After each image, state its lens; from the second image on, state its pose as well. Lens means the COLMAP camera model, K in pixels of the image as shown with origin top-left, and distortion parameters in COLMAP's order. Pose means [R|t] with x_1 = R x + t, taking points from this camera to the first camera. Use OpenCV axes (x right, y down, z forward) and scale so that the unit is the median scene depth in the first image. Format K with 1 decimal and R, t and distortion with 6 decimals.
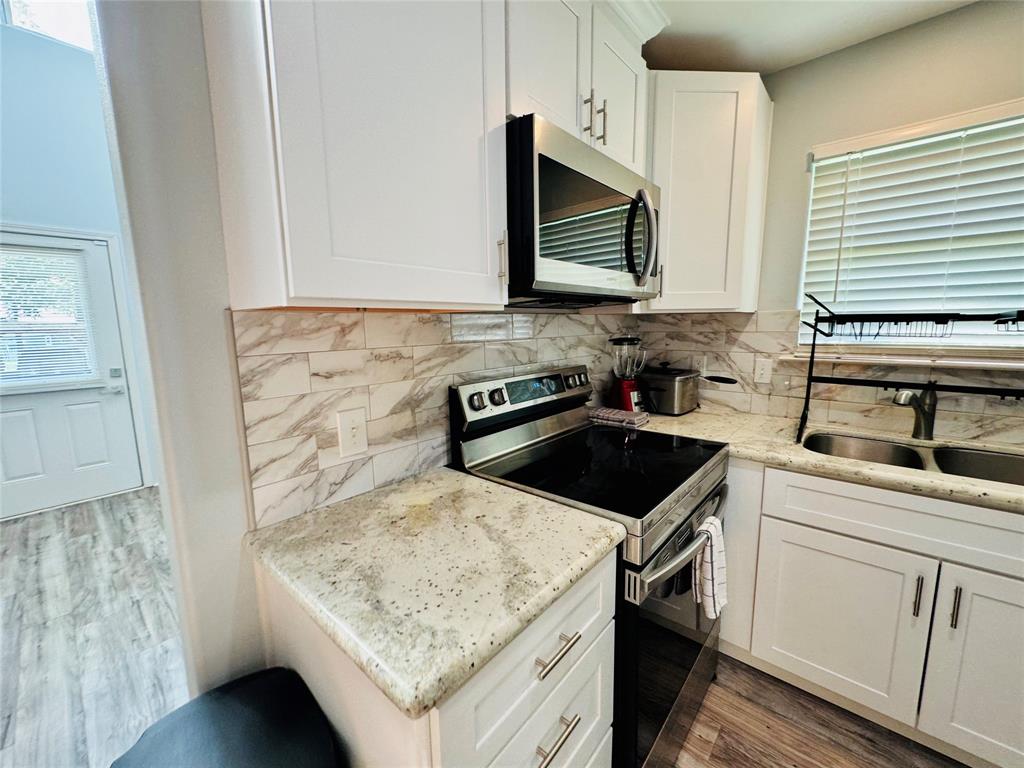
lens RADIAL K [[408.3, 0, 510.3], [0, 408.3, 382.7], [0, 0, 1]] dist [-0.005104, 0.001320]
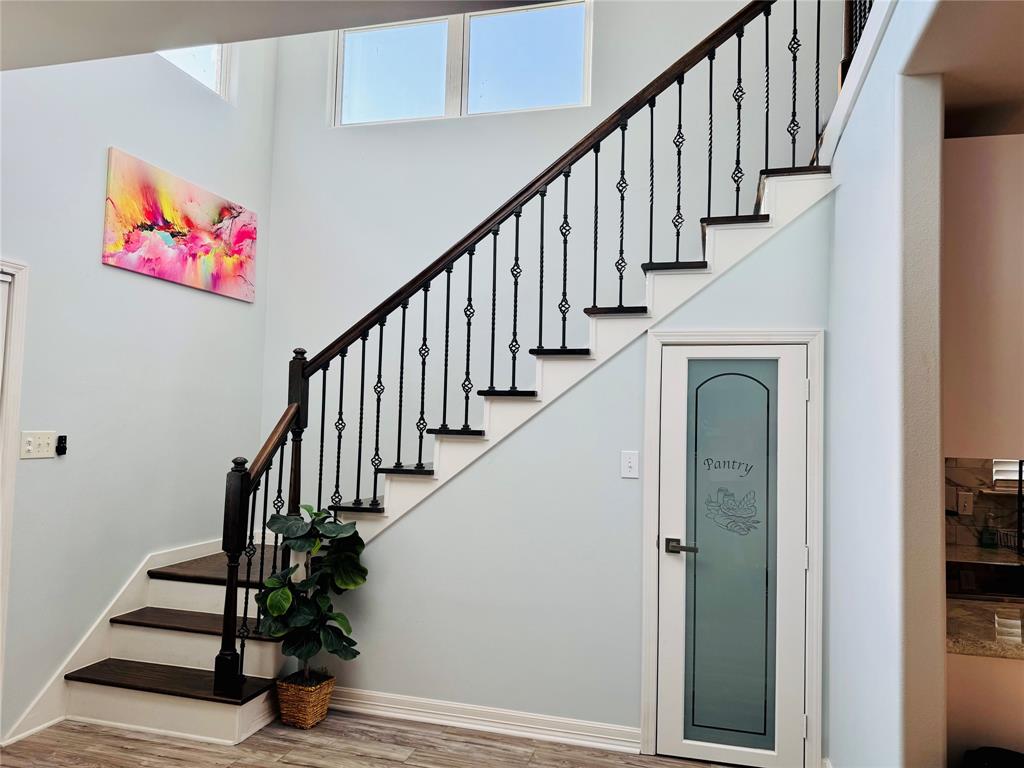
lens RADIAL K [[721.4, 0, 514.3], [0, 721.4, 379.3], [0, 0, 1]] dist [0.044596, -0.058237]
pose [[0.900030, 0.066788, 0.430680, -1.419189], [0.021279, 0.980276, -0.196485, 0.001987], [-0.435308, 0.186006, 0.880857, -0.261458]]
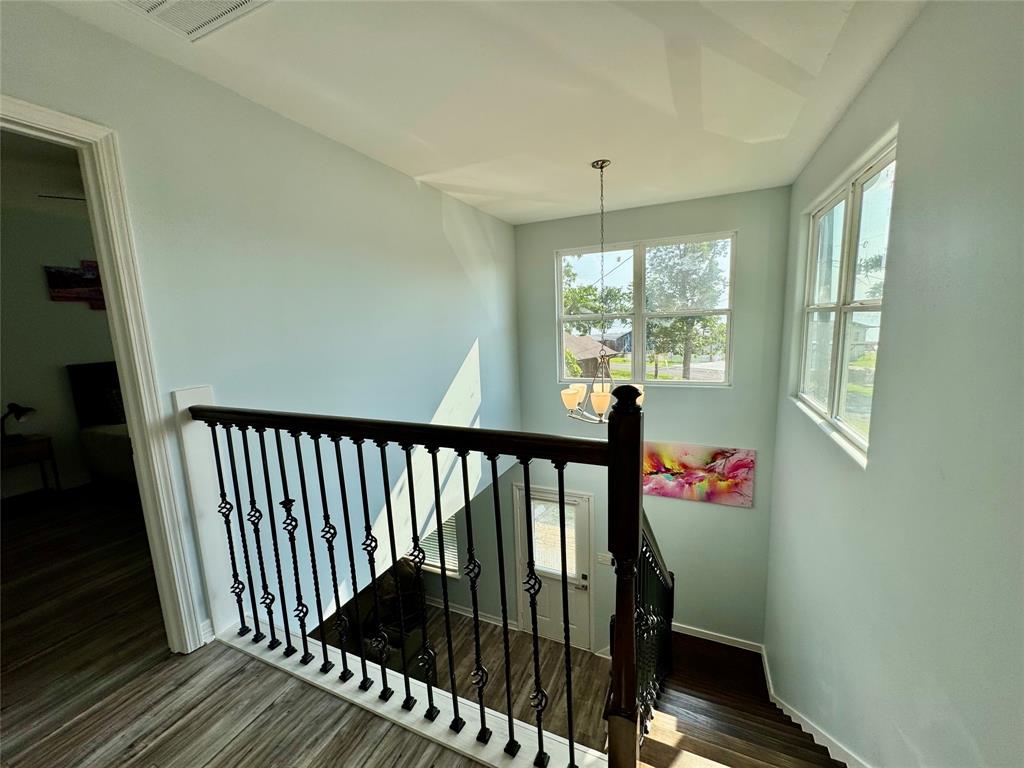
lens RADIAL K [[408.3, 0, 513.4], [0, 408.3, 381.3], [0, 0, 1]] dist [-0.005104, 0.001320]
pose [[0.296649, 0.148423, -0.943382, 0.508744], [-0.106884, 0.986802, 0.121644, -1.658230], [0.948986, 0.064747, 0.308598, 0.431691]]
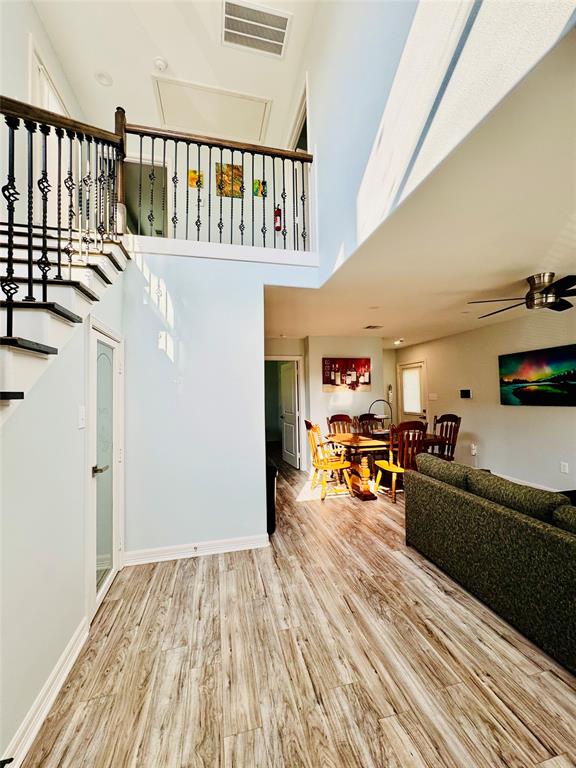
lens RADIAL K [[306.2, 0, 285.9], [0, 306.2, 383.1], [0, 0, 1]] dist [-0.005104, 0.001320]
pose [[-0.813677, 0.051647, 0.579018, -1.449969], [0.115379, 0.990578, 0.073781, -0.246982], [-0.569752, 0.126840, -0.811970, 1.691477]]
